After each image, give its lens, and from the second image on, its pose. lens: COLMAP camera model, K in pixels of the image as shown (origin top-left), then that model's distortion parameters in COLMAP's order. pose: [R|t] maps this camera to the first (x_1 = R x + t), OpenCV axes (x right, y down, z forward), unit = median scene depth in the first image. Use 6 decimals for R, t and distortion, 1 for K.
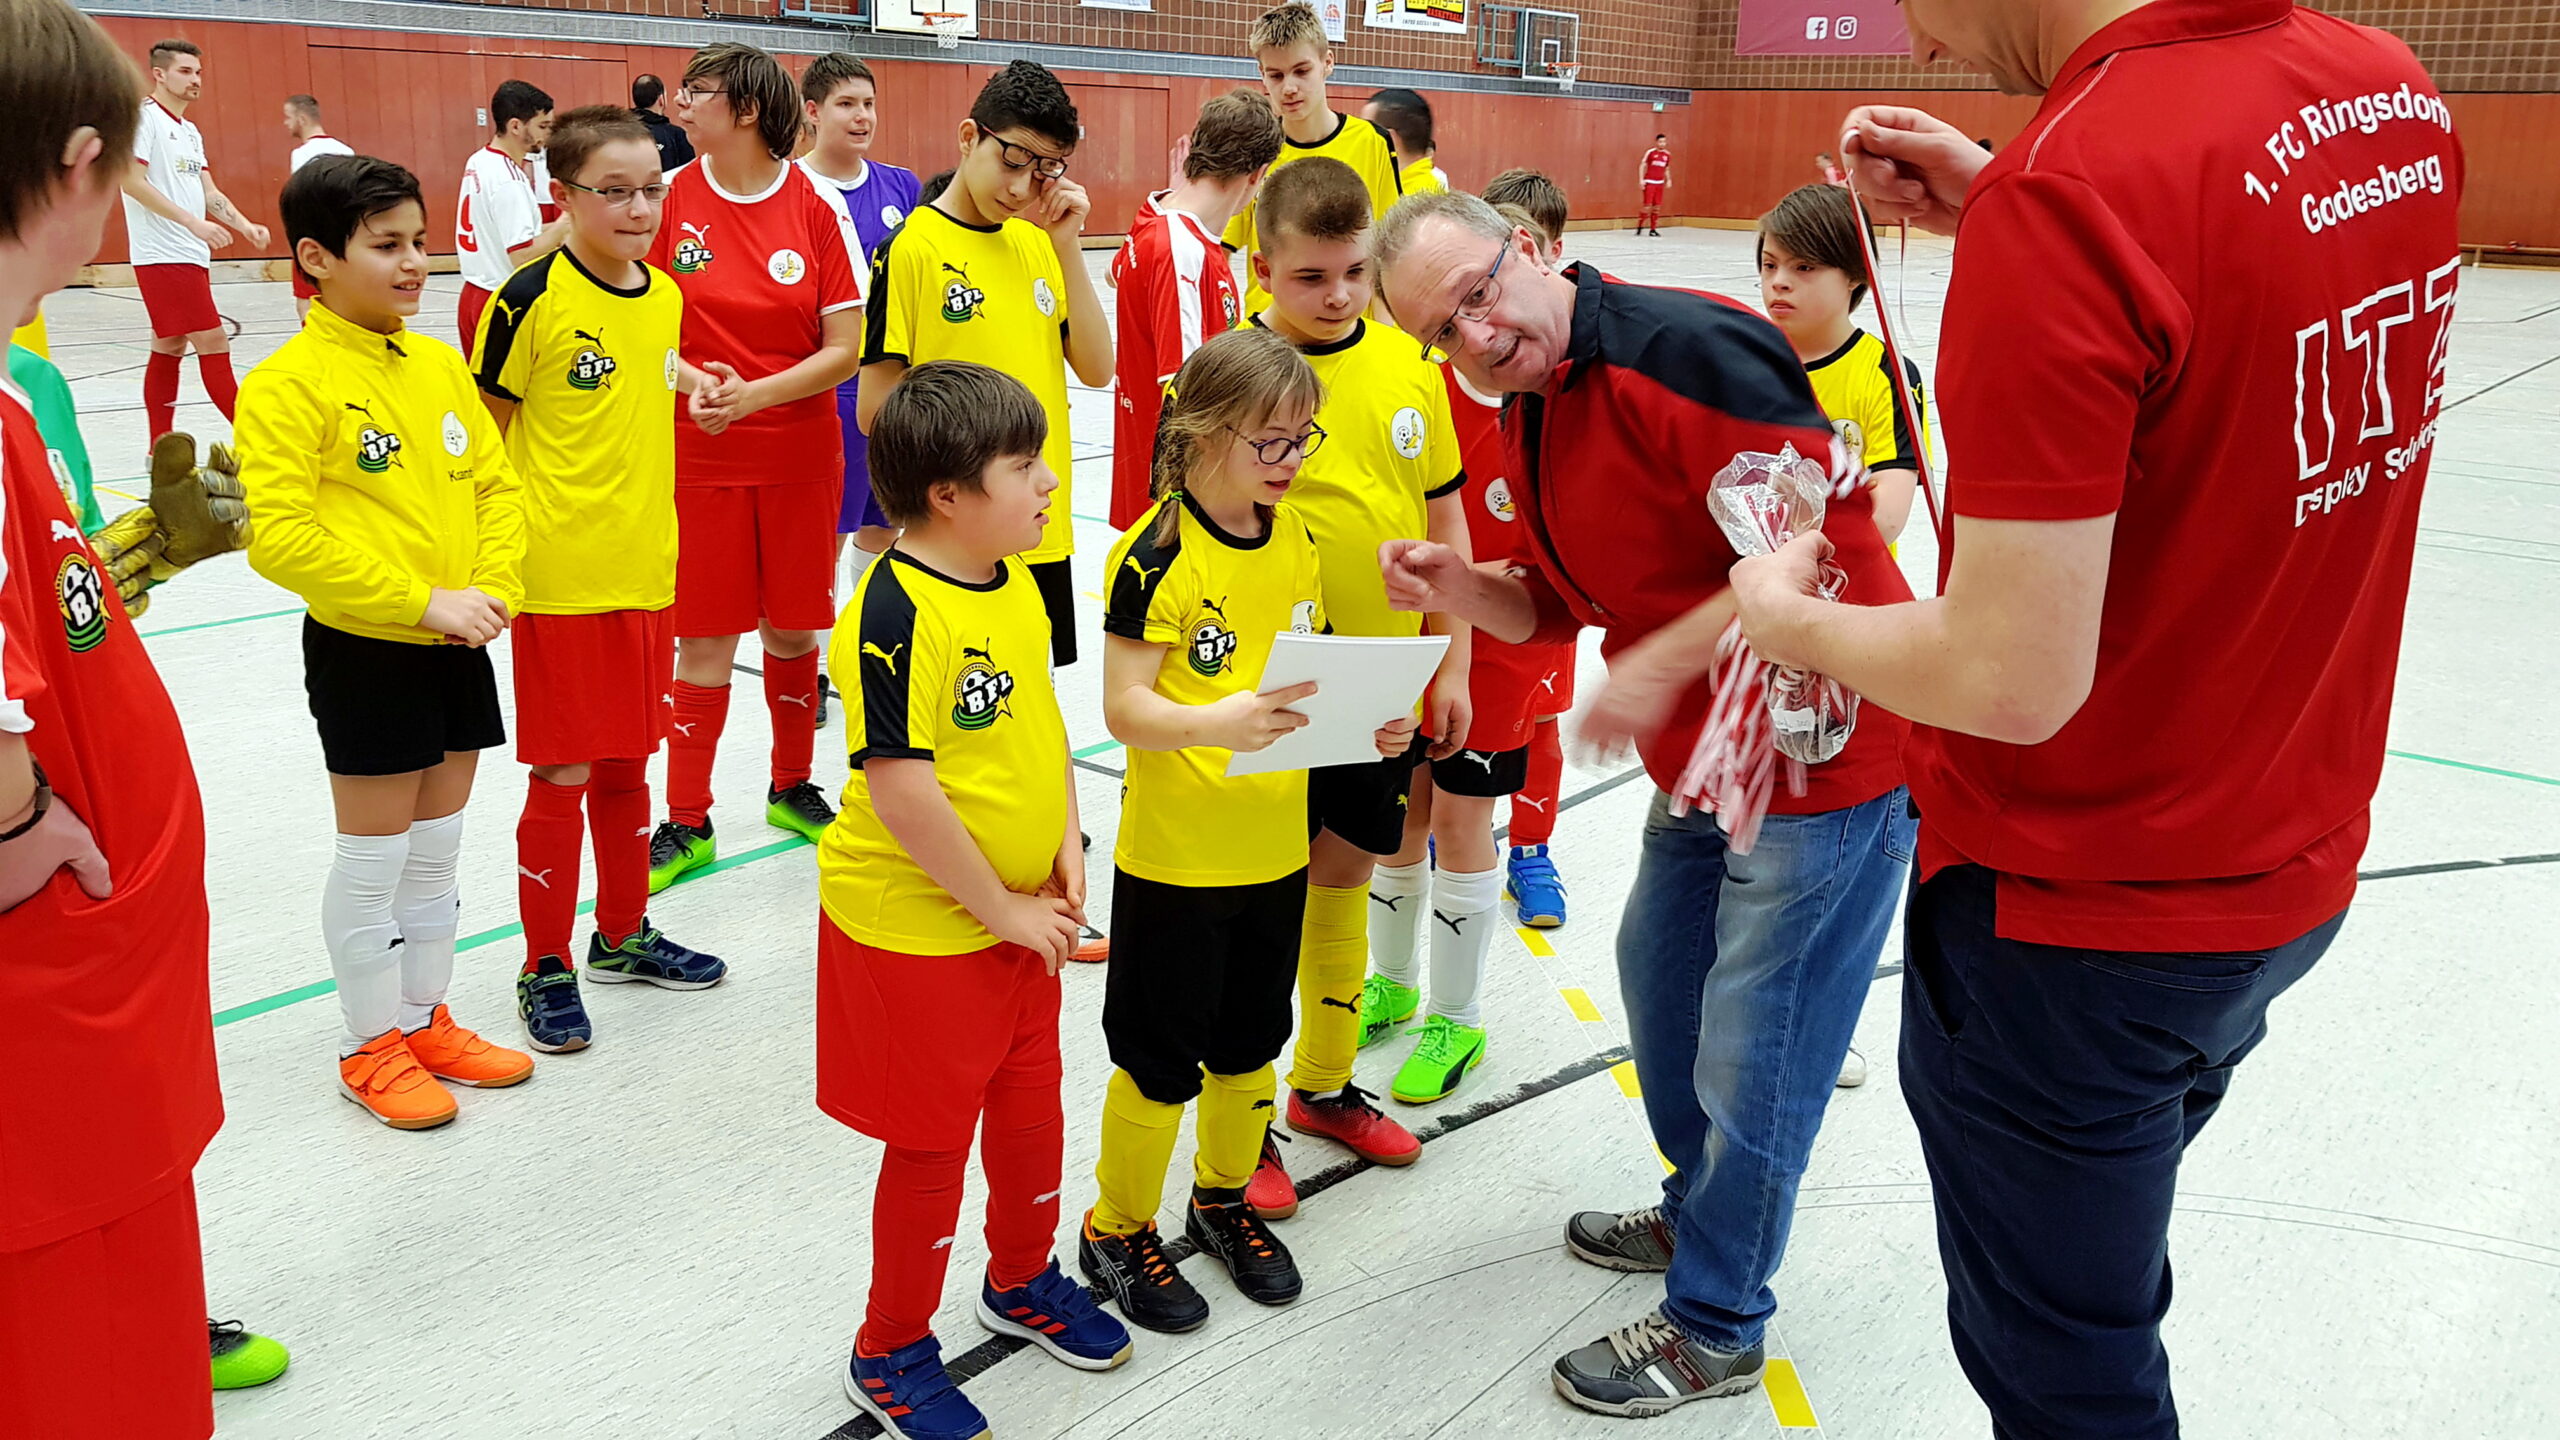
lens RADIAL K [[2060.2, 0, 1281.0], [0, 2060.2, 714.2], [0, 0, 1]] dist [0.009465, 0.000992]
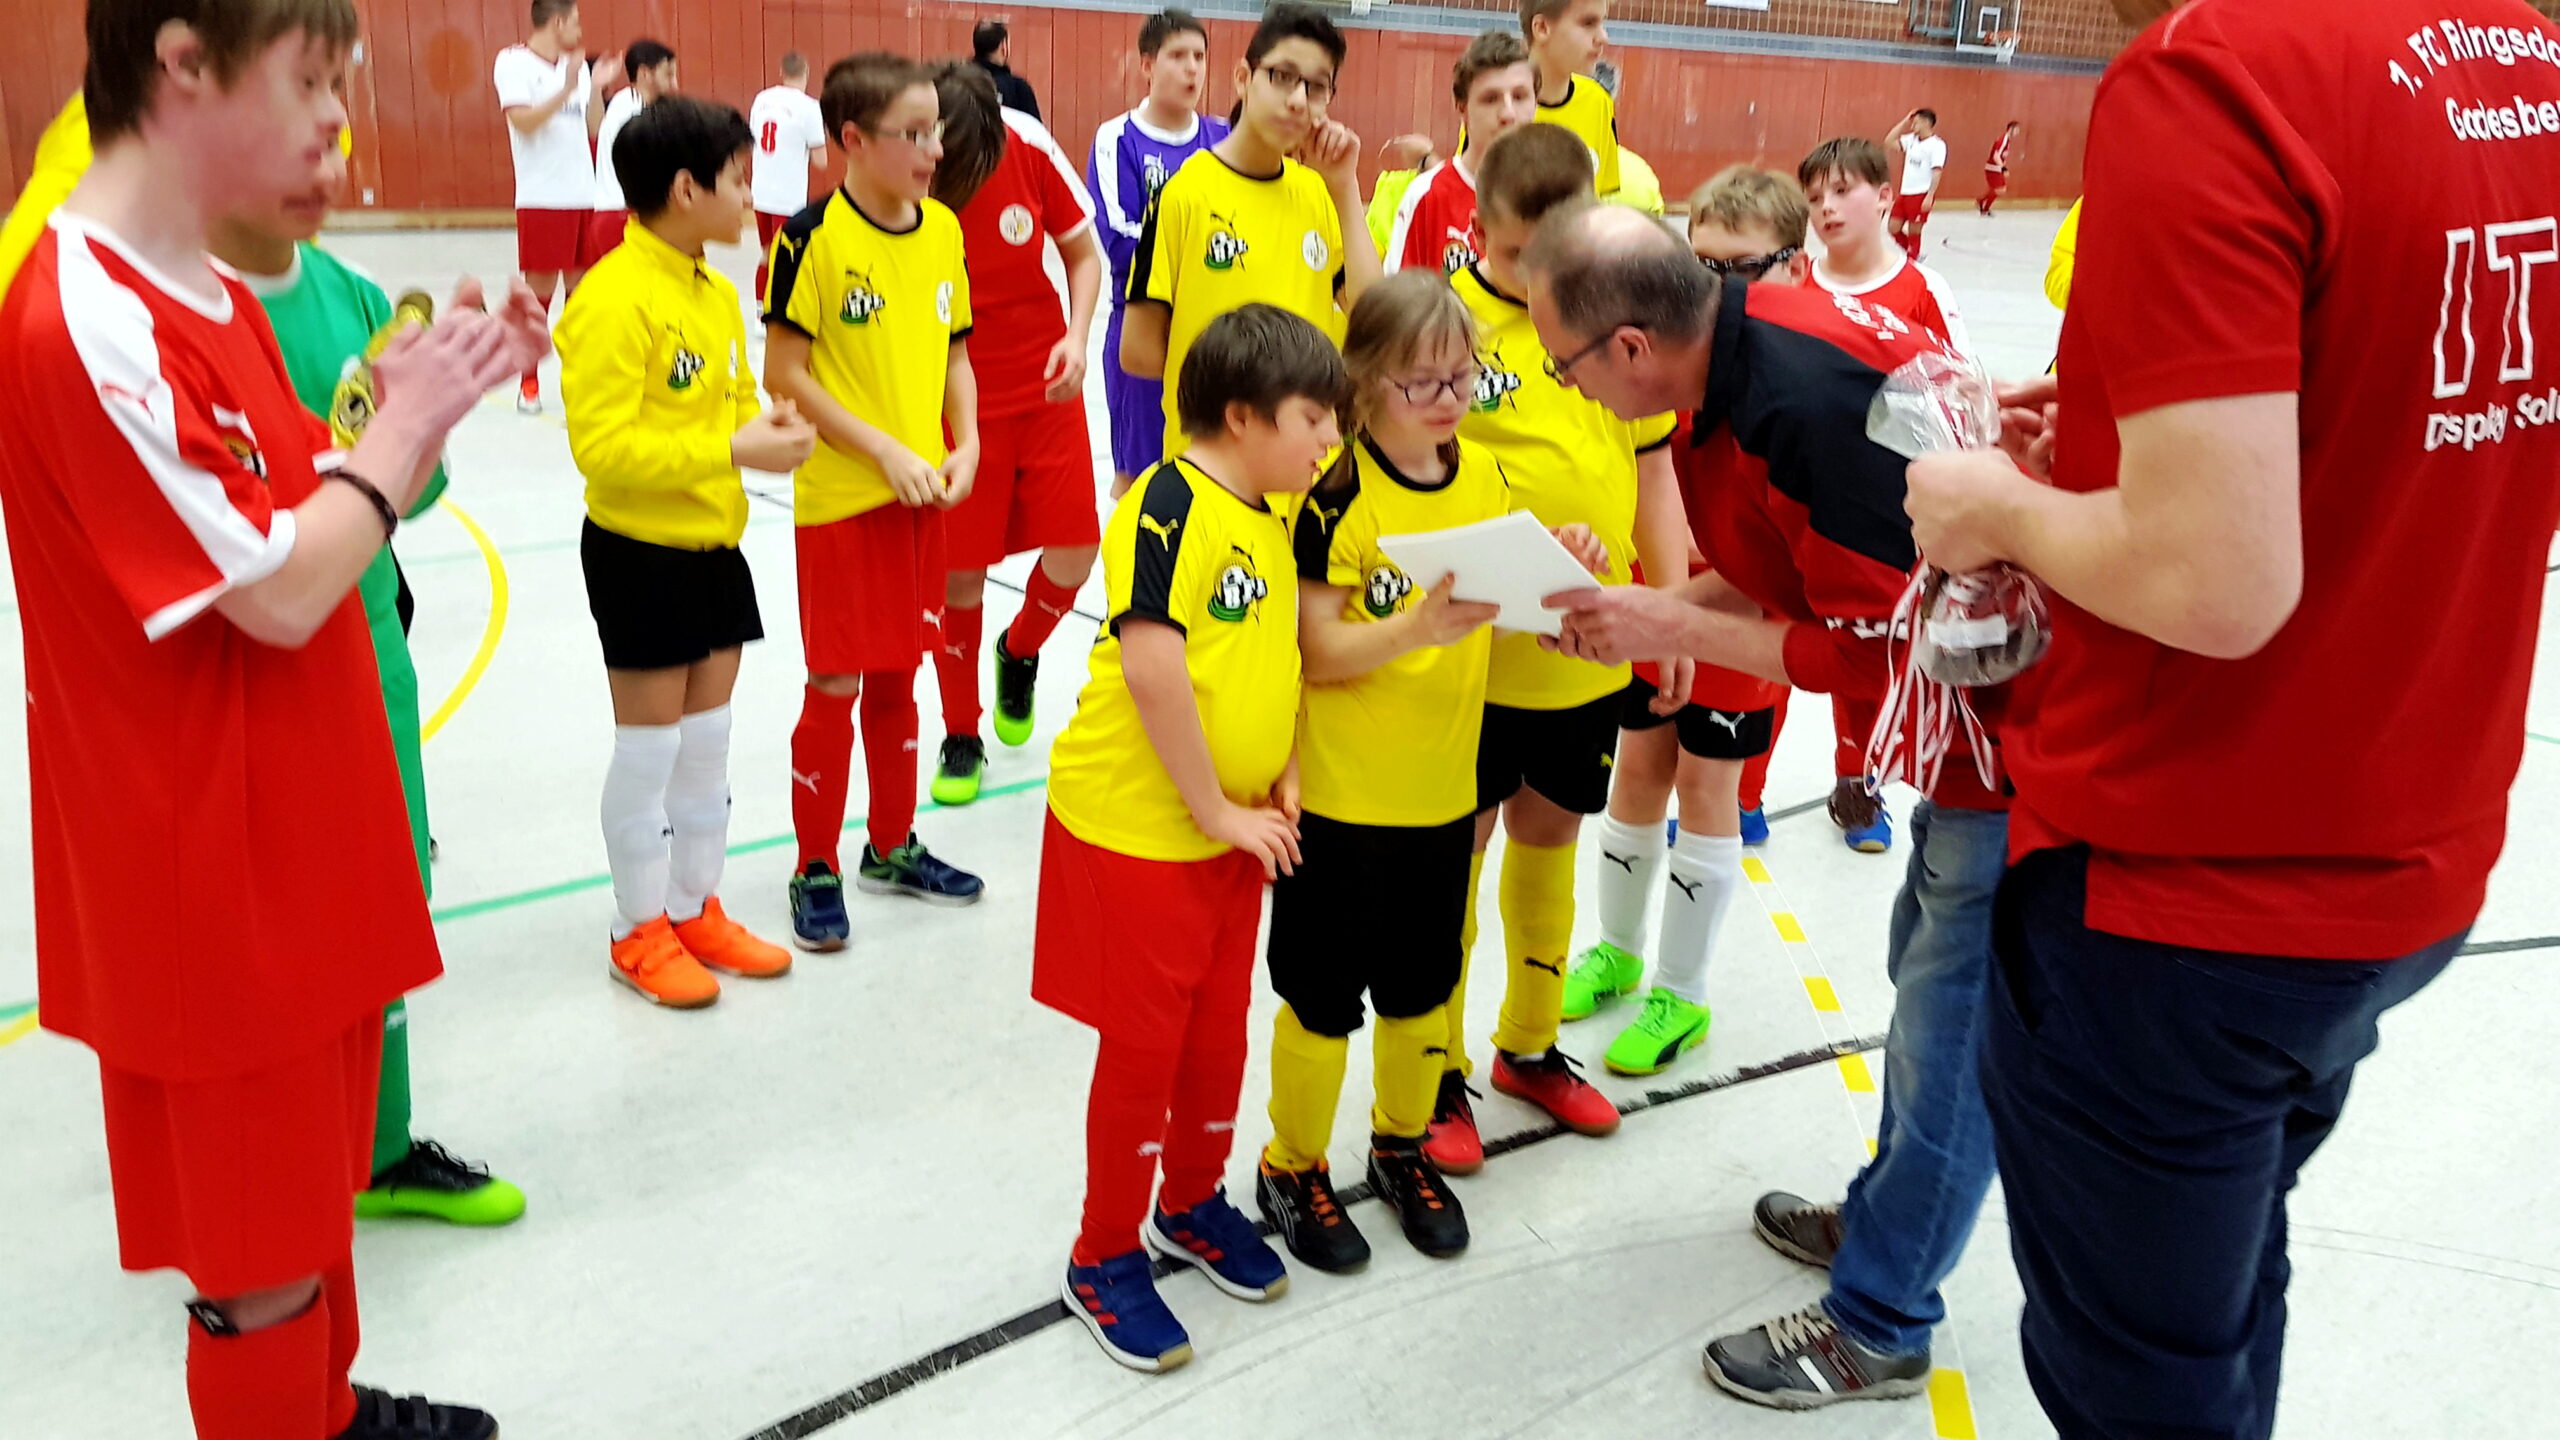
lens RADIAL K [[2060.2, 0, 1361.1], [0, 2060.2, 722.2], [0, 0, 1]] dist [0.009465, 0.000992]
pose [[0.982477, 0.064448, -0.174888, 0.116646], [-0.062058, 0.997890, 0.019102, 0.011308], [0.175750, -0.007914, 0.984403, 0.012458]]
